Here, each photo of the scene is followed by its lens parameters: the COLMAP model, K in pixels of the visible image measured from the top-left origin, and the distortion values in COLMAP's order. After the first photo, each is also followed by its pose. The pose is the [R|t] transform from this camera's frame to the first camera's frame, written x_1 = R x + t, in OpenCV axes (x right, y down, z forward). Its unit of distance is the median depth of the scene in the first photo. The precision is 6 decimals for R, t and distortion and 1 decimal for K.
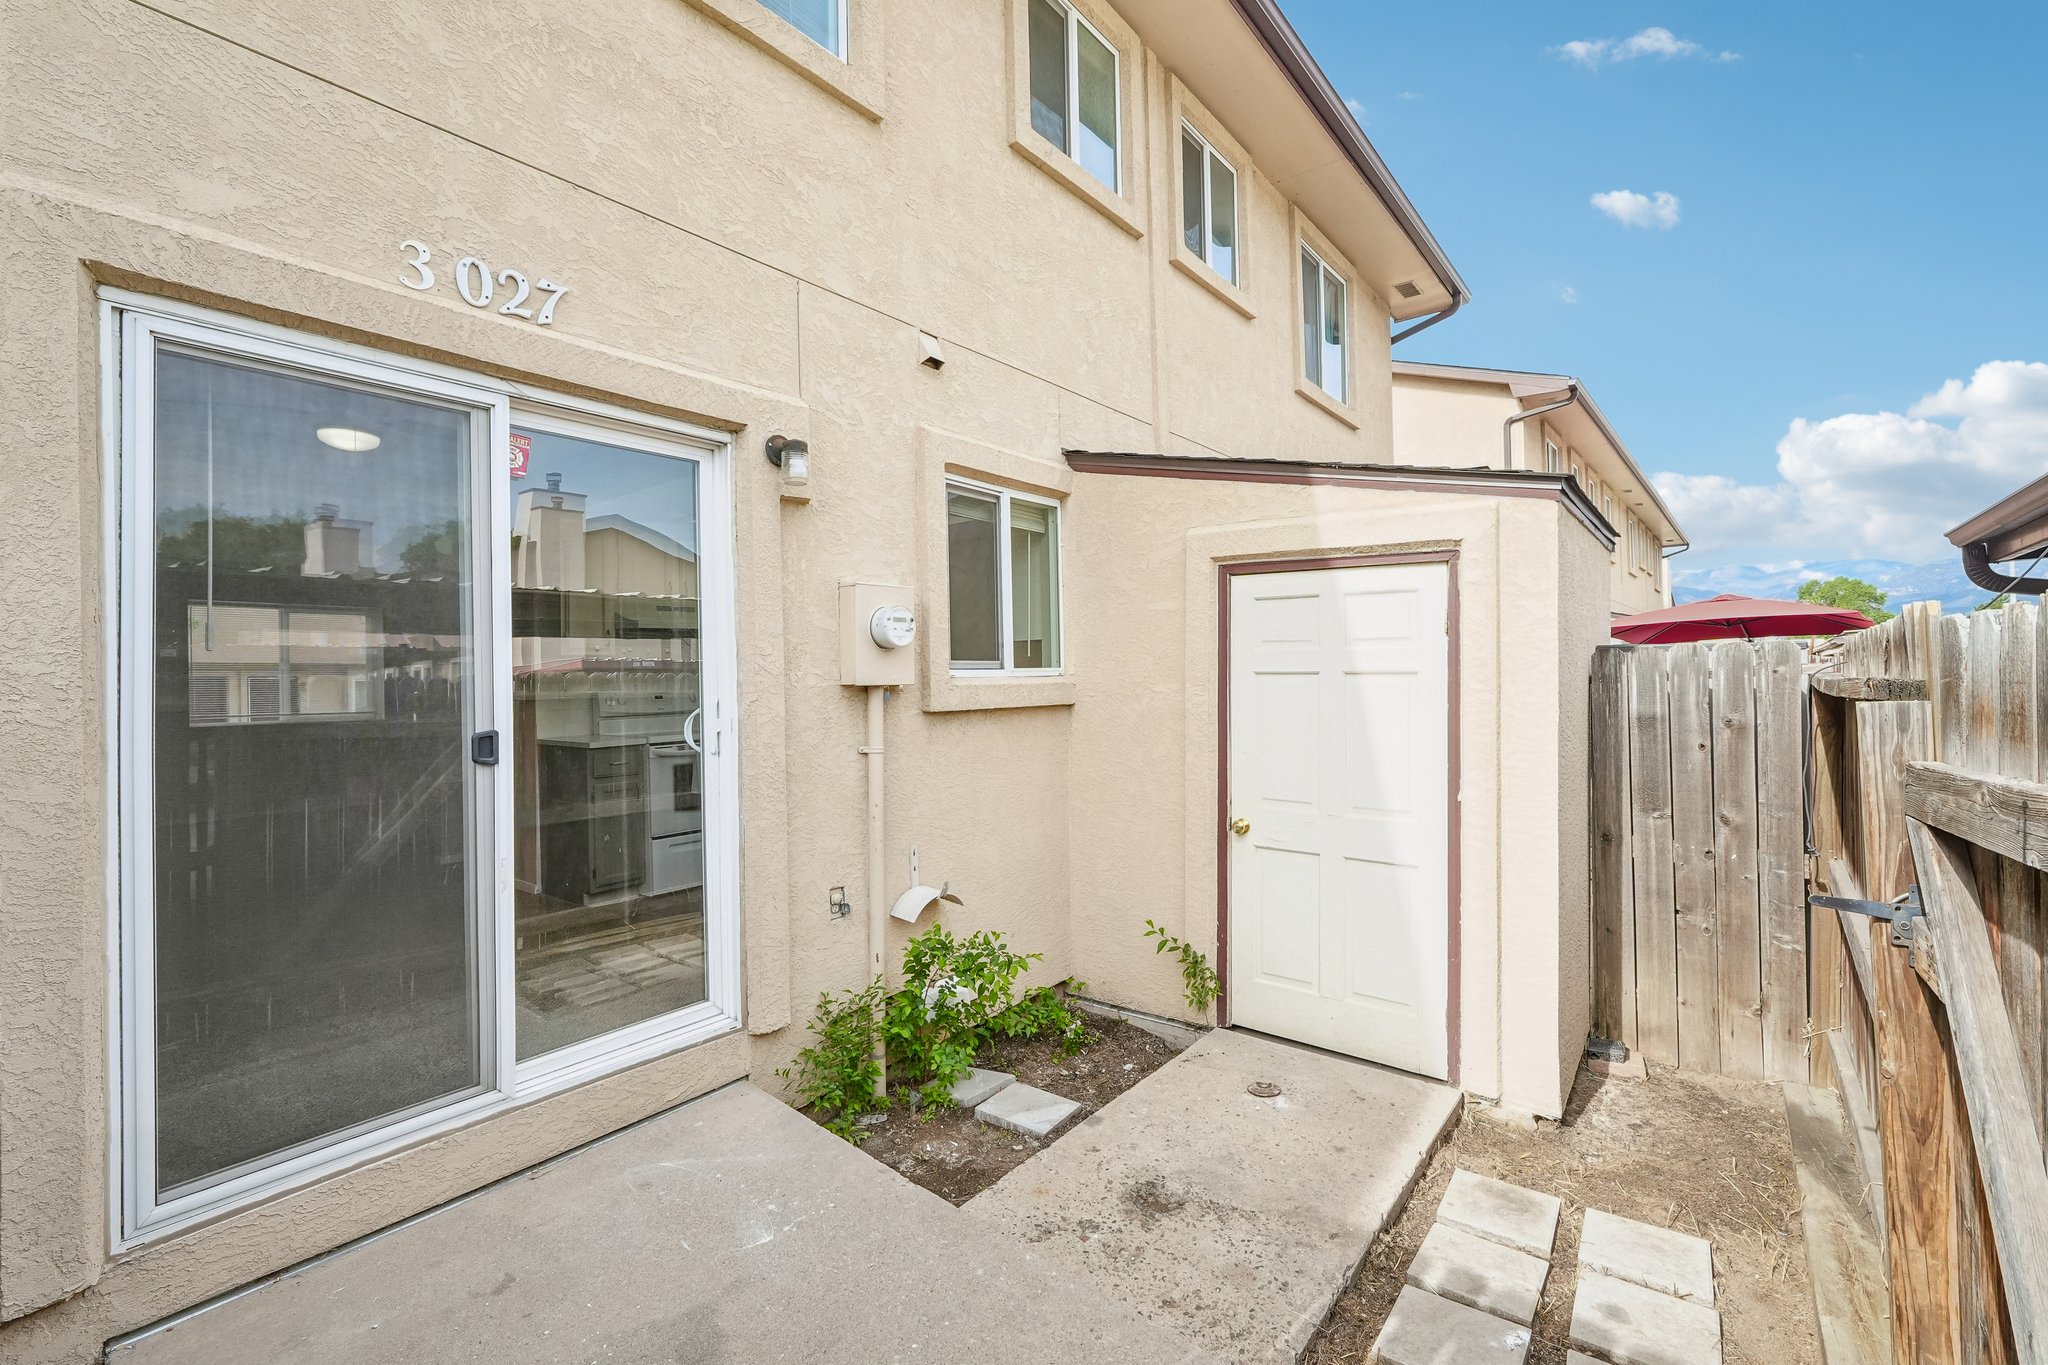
lens RADIAL K [[891.1, 0, 1026.1], [0, 891.1, 675.1], [0, 0, 1]] dist [0.011418, 0.001702]
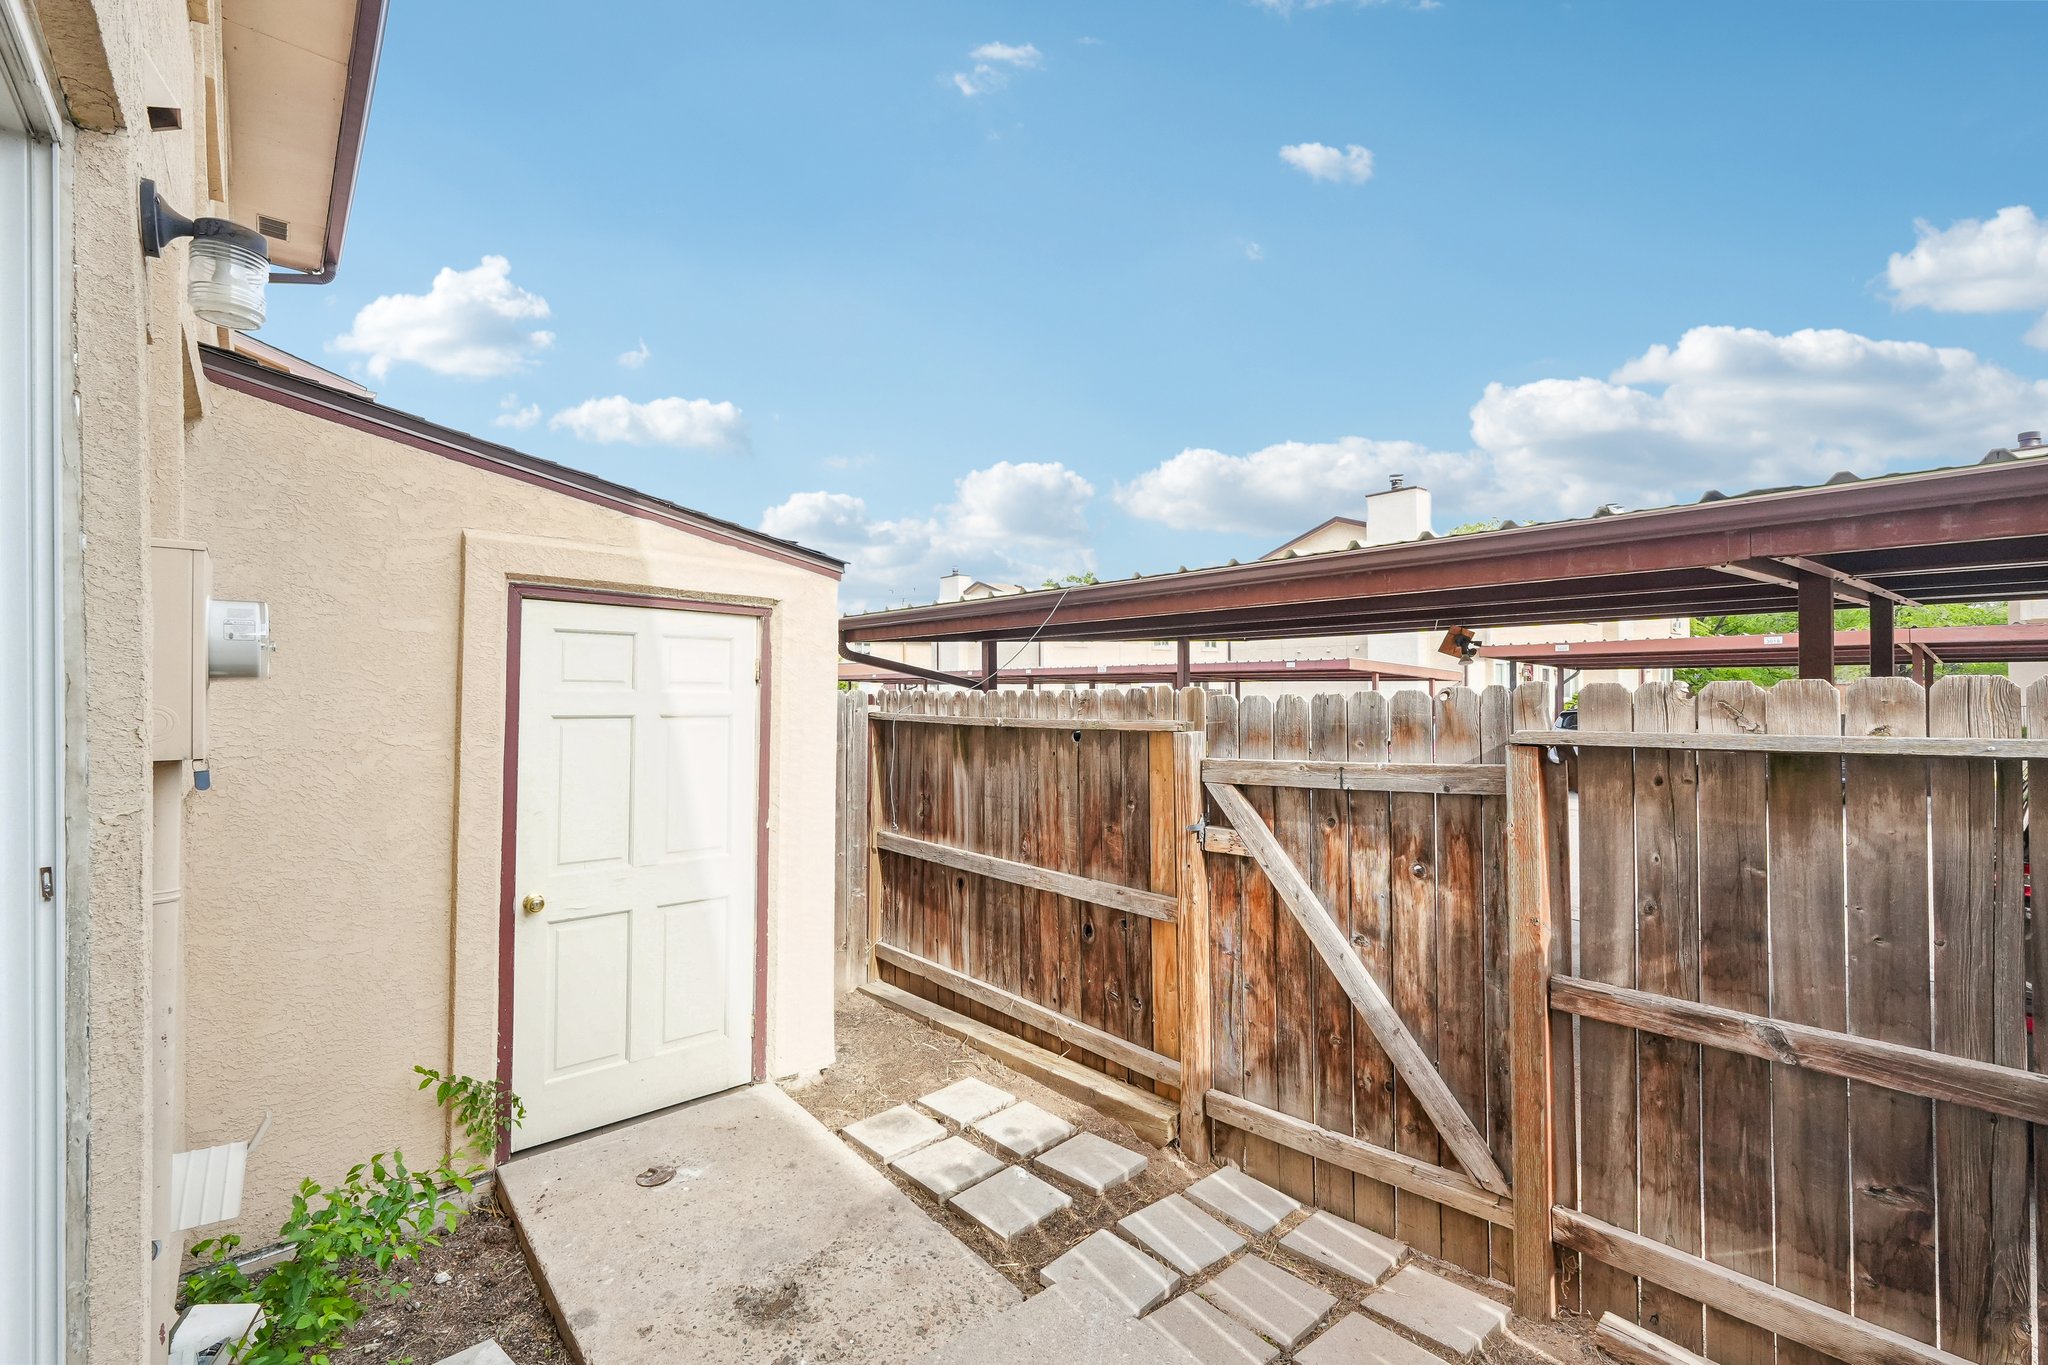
lens RADIAL K [[891.1, 0, 1020.7], [0, 891.1, 694.0], [0, 0, 1]] dist [0.011418, 0.001702]
pose [[0.183622, 0.009748, 0.982949, -0.530570], [-0.000273, 0.999951, -0.009866, -0.017266], [-0.982997, 0.001544, 0.183615, 0.434810]]
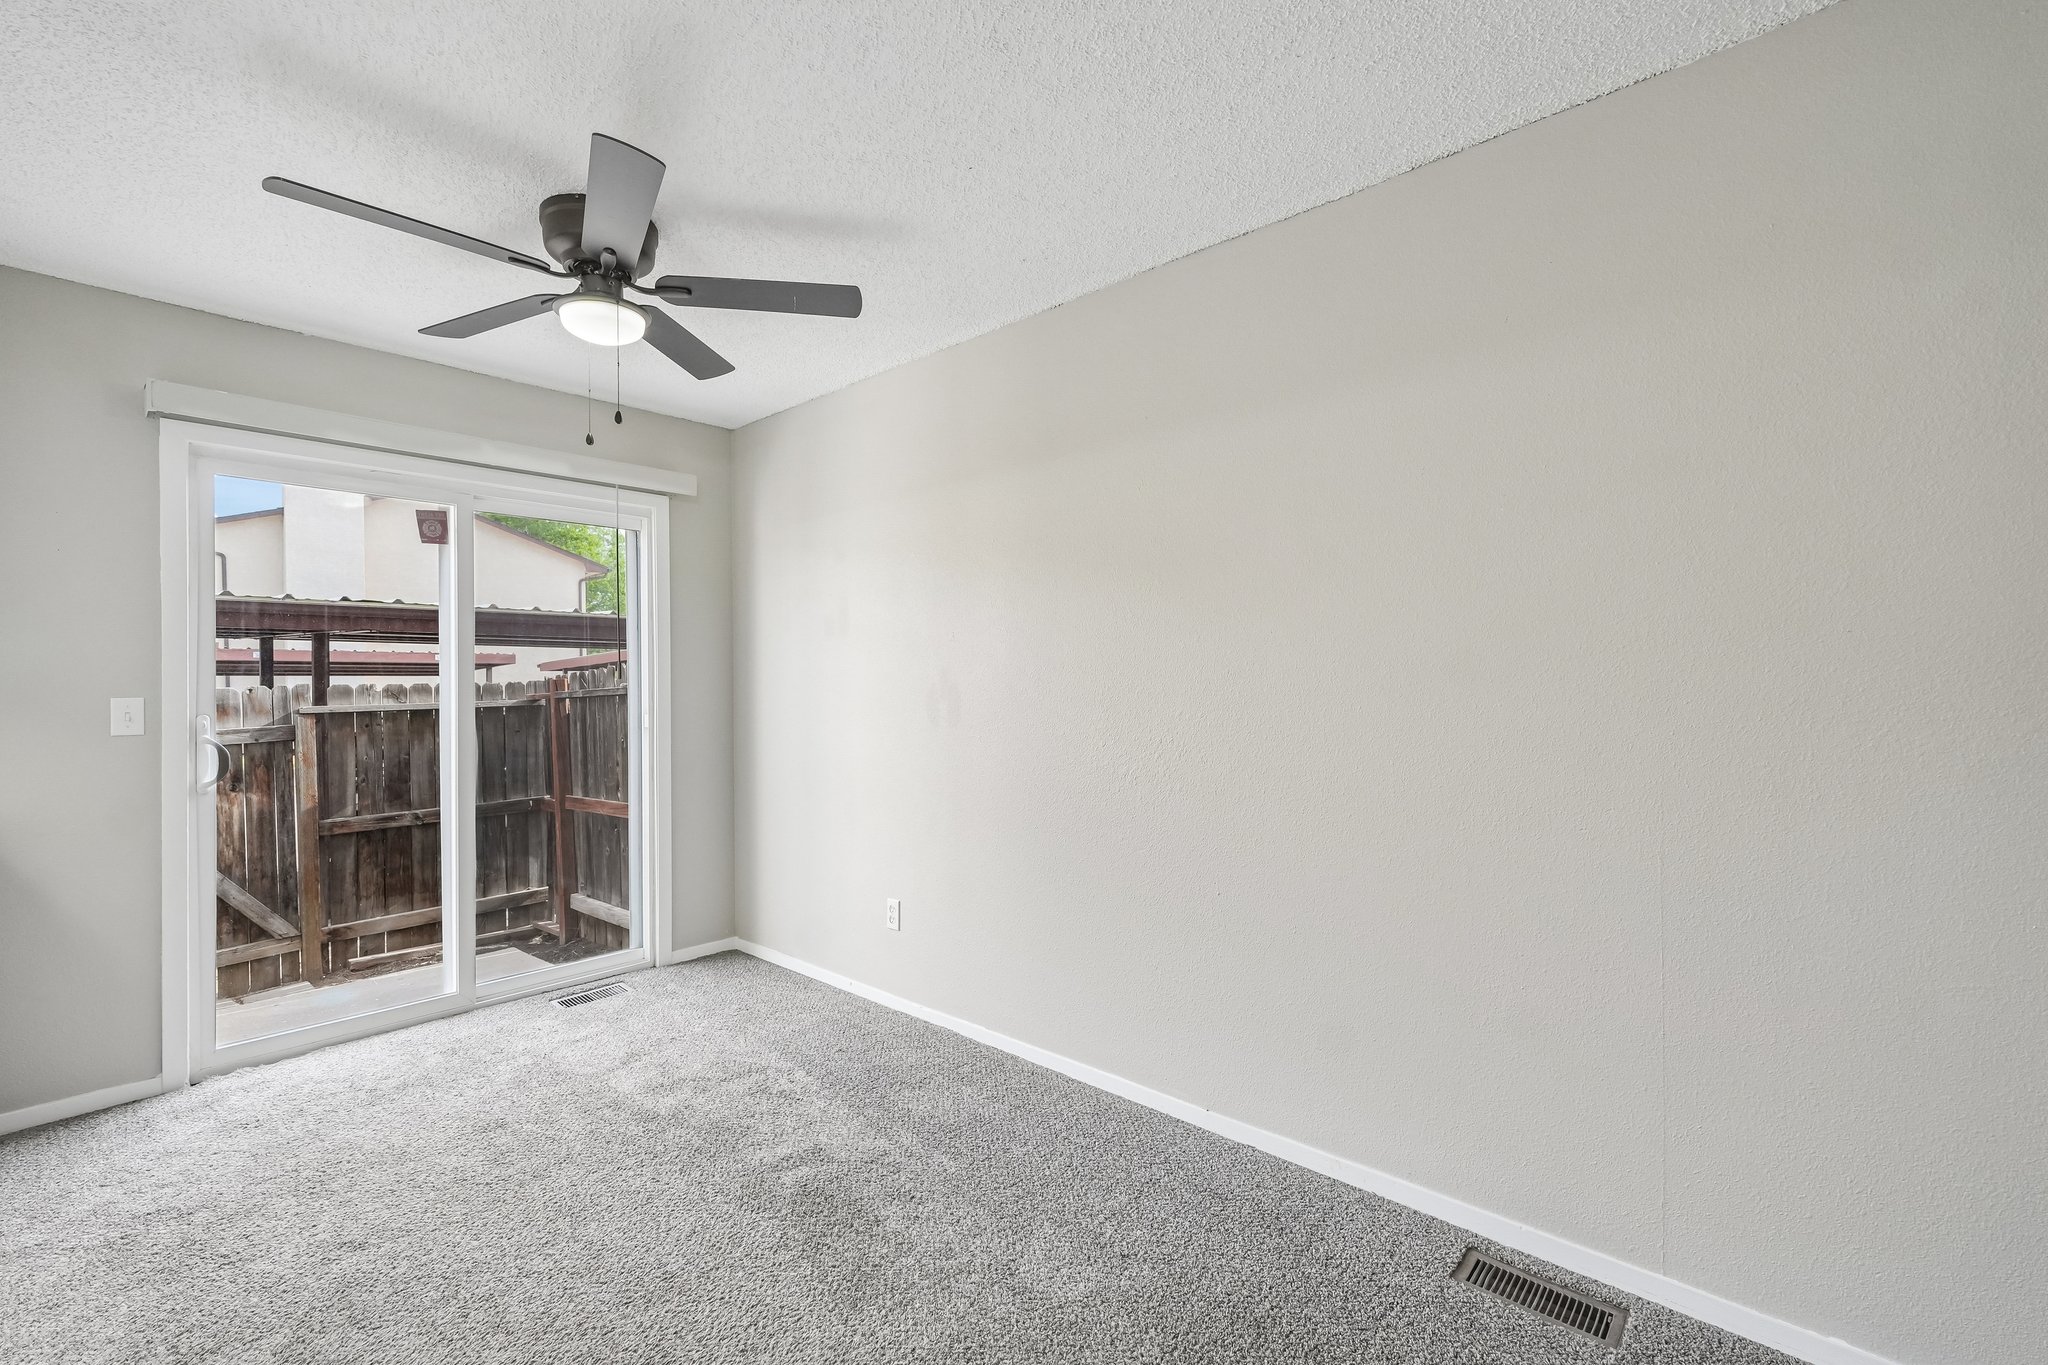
lens RADIAL K [[891.1, 0, 1022.9], [0, 891.1, 688.9], [0, 0, 1]] dist [0.011418, 0.001702]
pose [[-0.997146, 0.016847, 0.073595, -1.055869], [0.017731, 0.999778, 0.011378, -0.021253], [-0.073387, 0.012650, -0.997223, 1.571482]]
